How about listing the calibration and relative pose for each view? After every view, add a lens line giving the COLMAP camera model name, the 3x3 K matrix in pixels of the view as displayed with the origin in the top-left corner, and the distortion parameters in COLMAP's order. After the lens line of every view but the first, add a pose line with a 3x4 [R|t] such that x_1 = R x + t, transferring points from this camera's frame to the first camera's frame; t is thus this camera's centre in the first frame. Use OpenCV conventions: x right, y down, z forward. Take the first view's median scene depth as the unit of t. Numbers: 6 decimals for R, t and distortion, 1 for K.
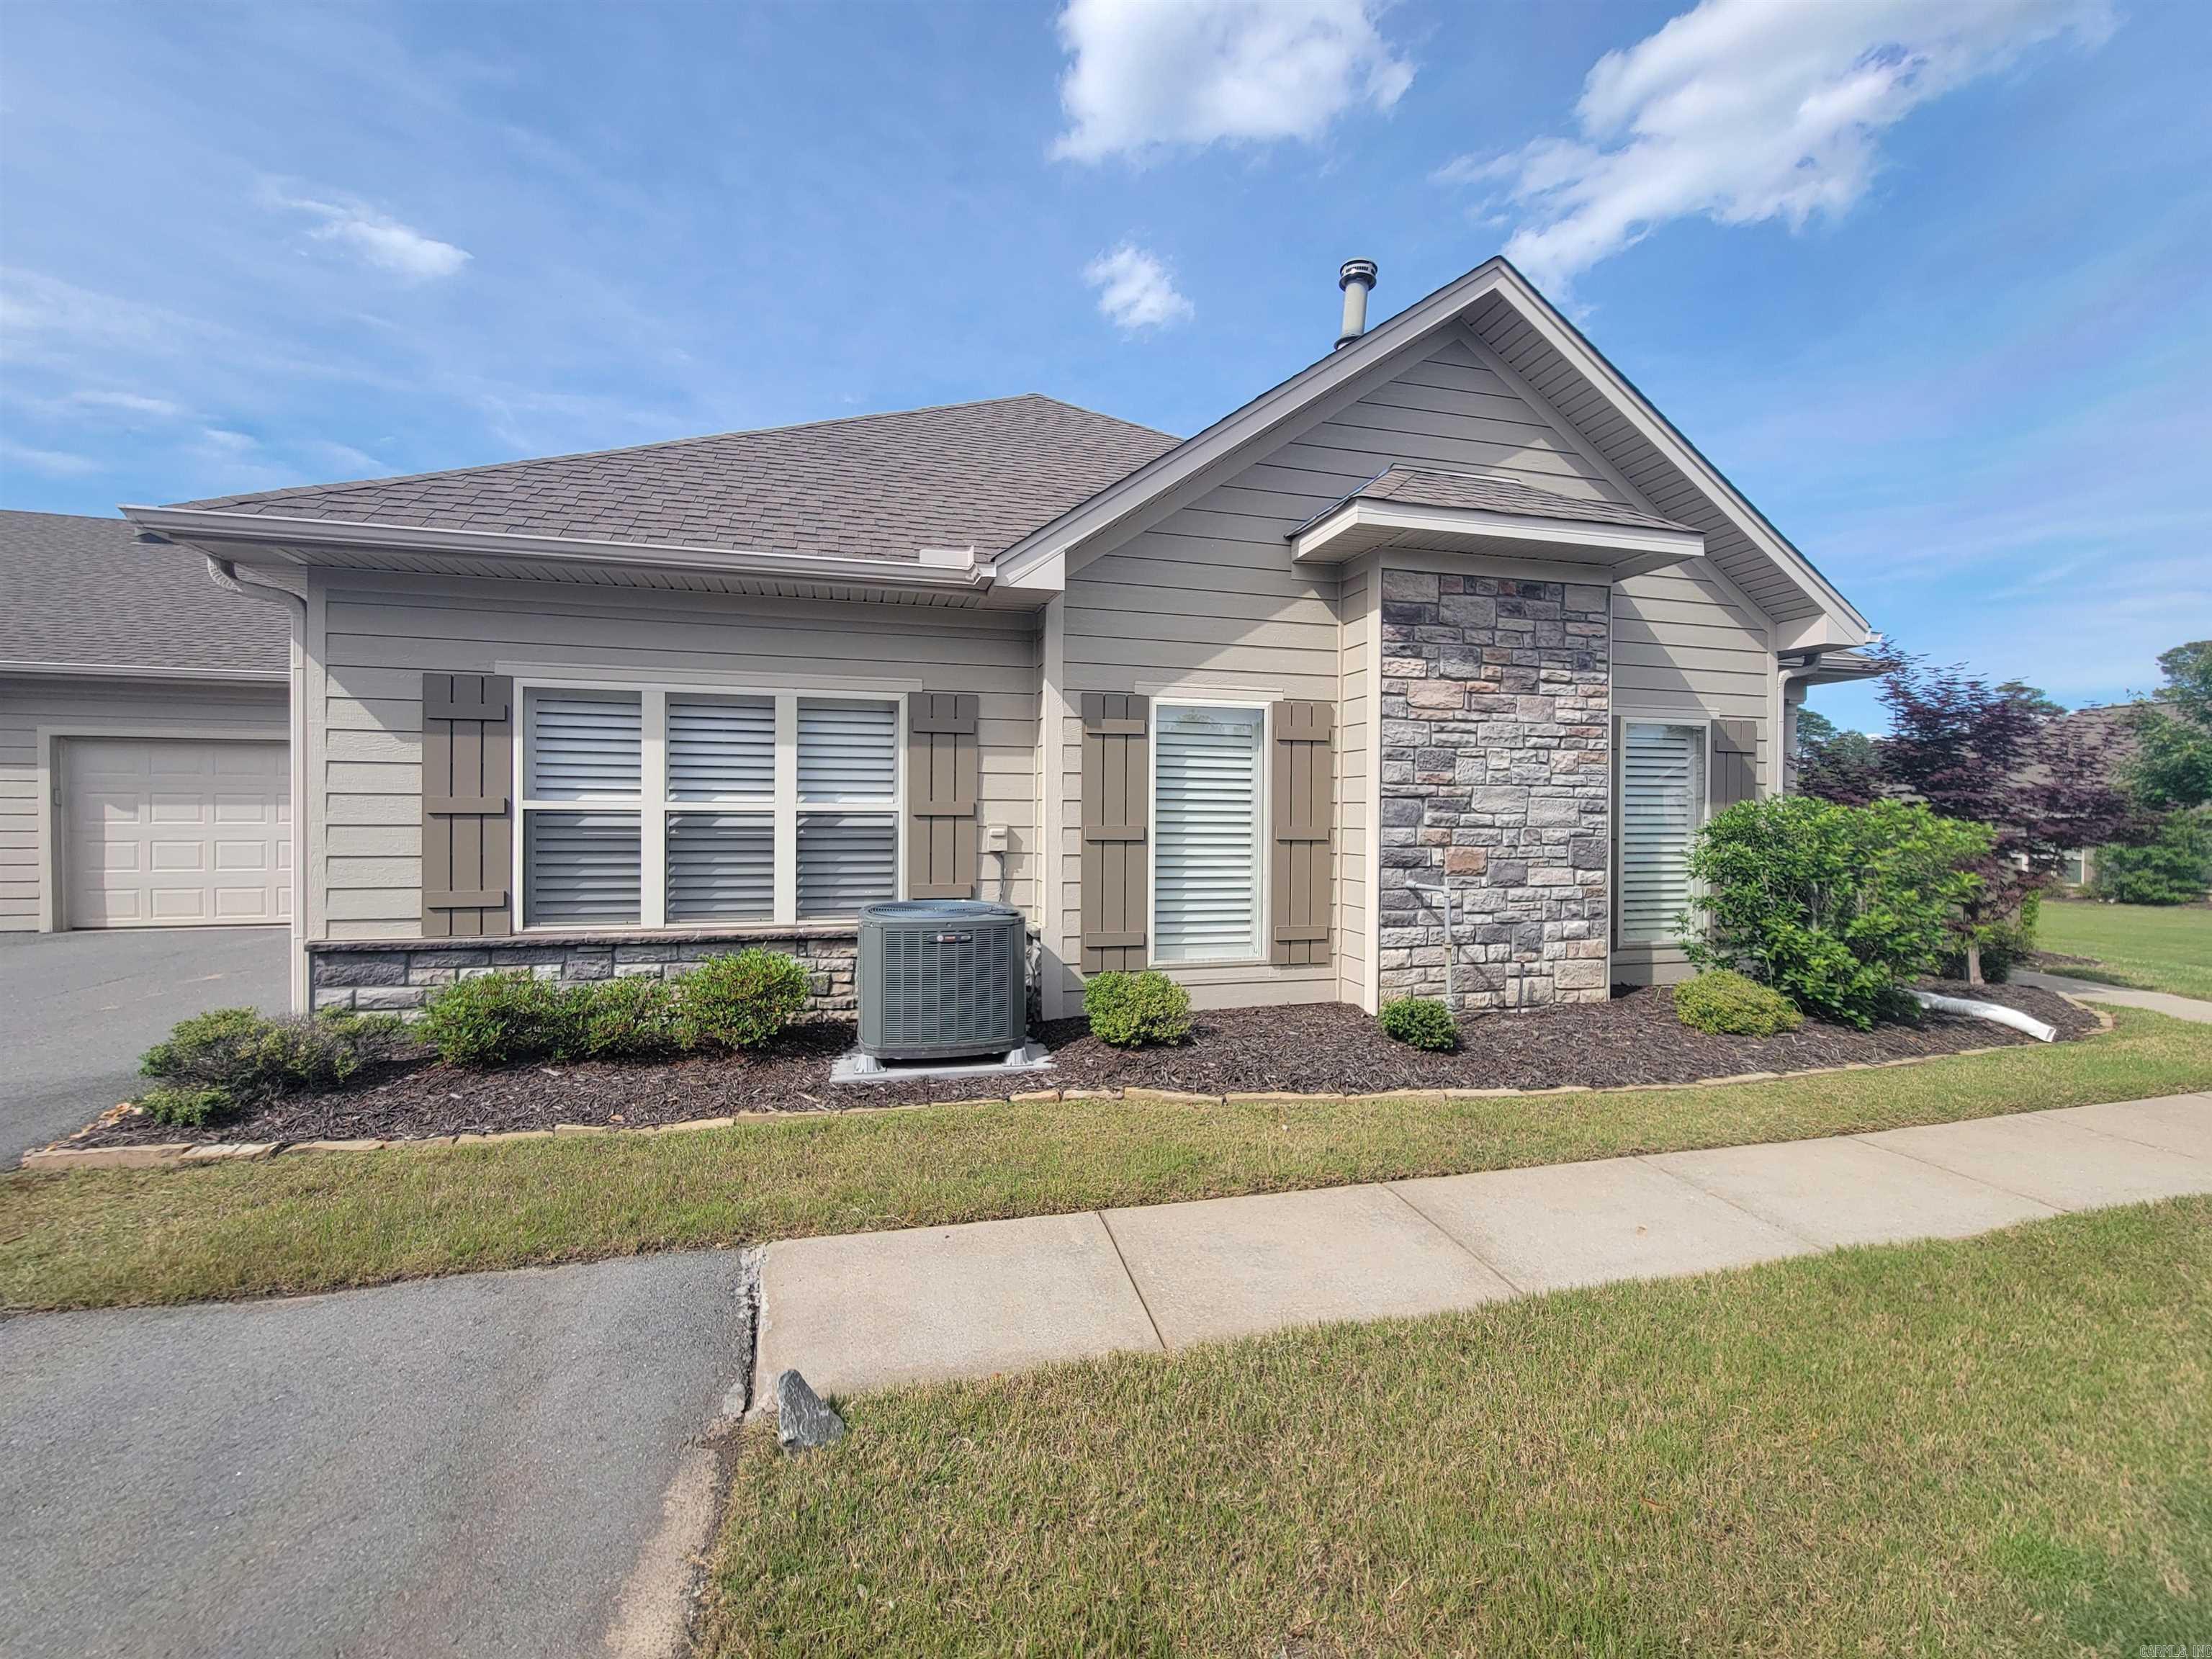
lens RADIAL K [[905.8, 0, 1097.9], [0, 905.8, 818.2], [0, 0, 1]] dist [-0.000681, 0.000040]
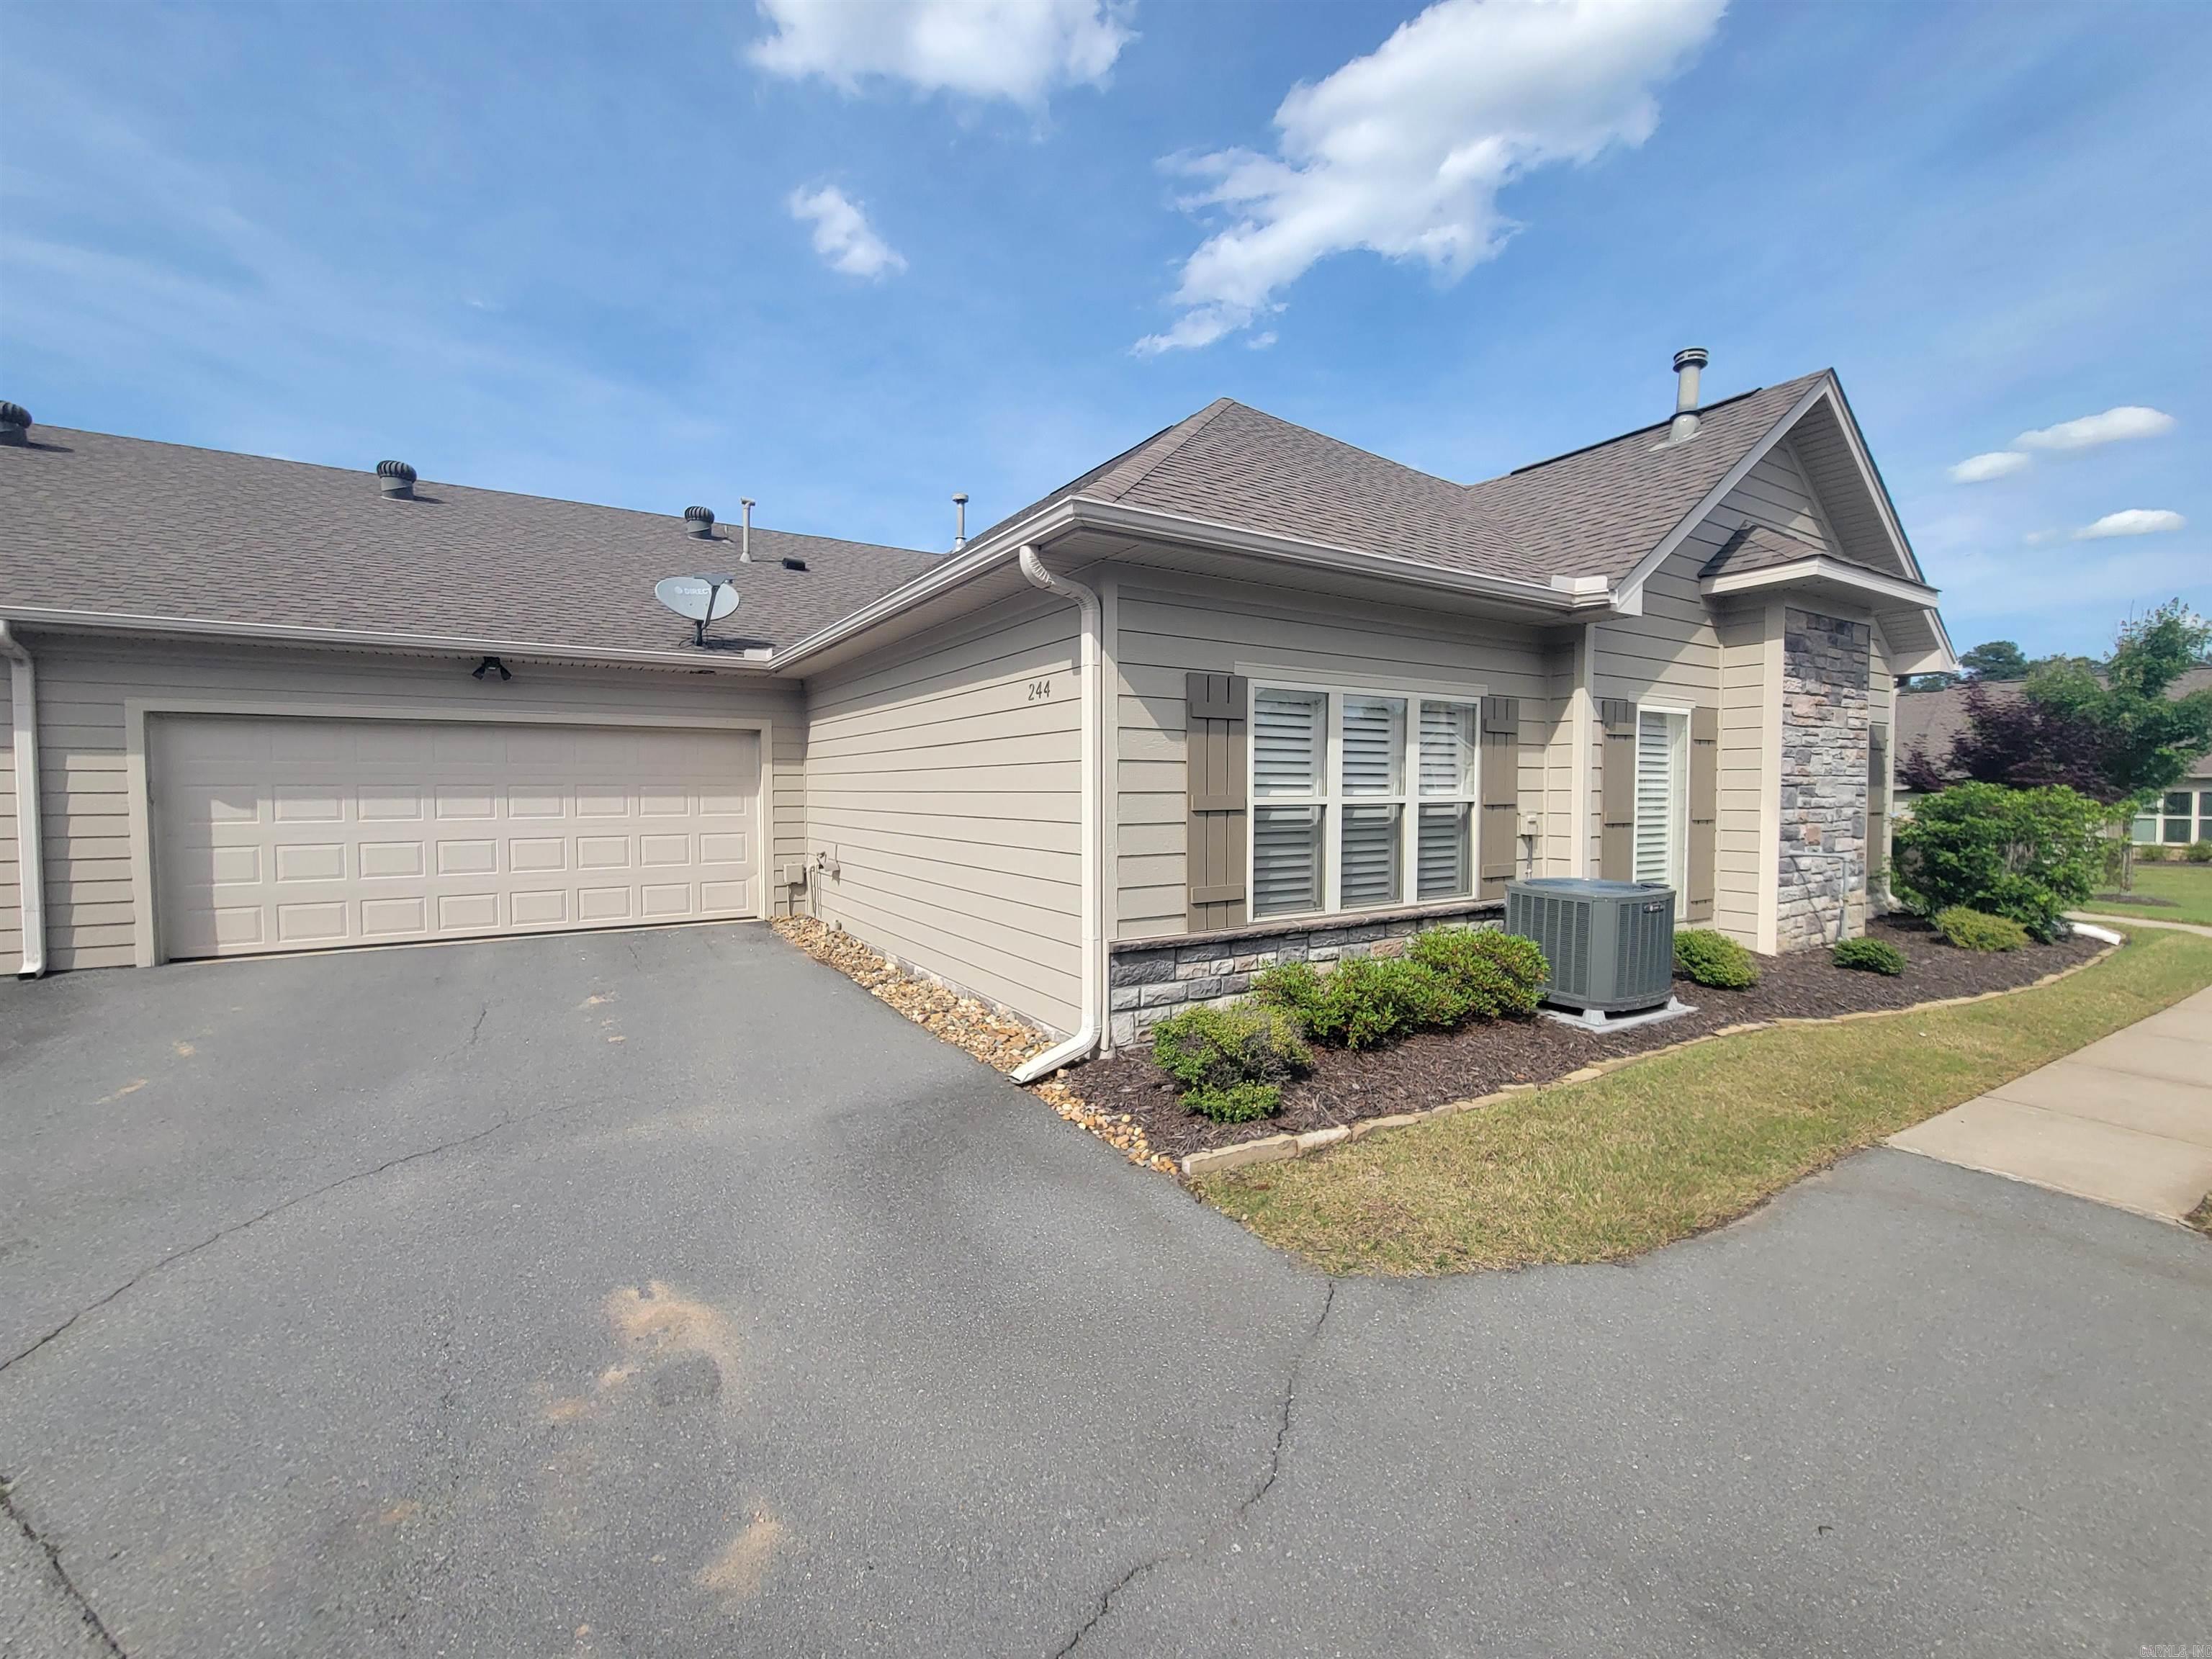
lens RADIAL K [[905.8, 0, 1097.9], [0, 905.8, 818.2], [0, 0, 1]] dist [-0.000681, 0.000040]
pose [[0.957360, -0.017608, 0.288362, -1.010198], [0.009899, 0.999554, 0.028171, -0.024120], [-0.288729, -0.024115, 0.957107, 0.050894]]
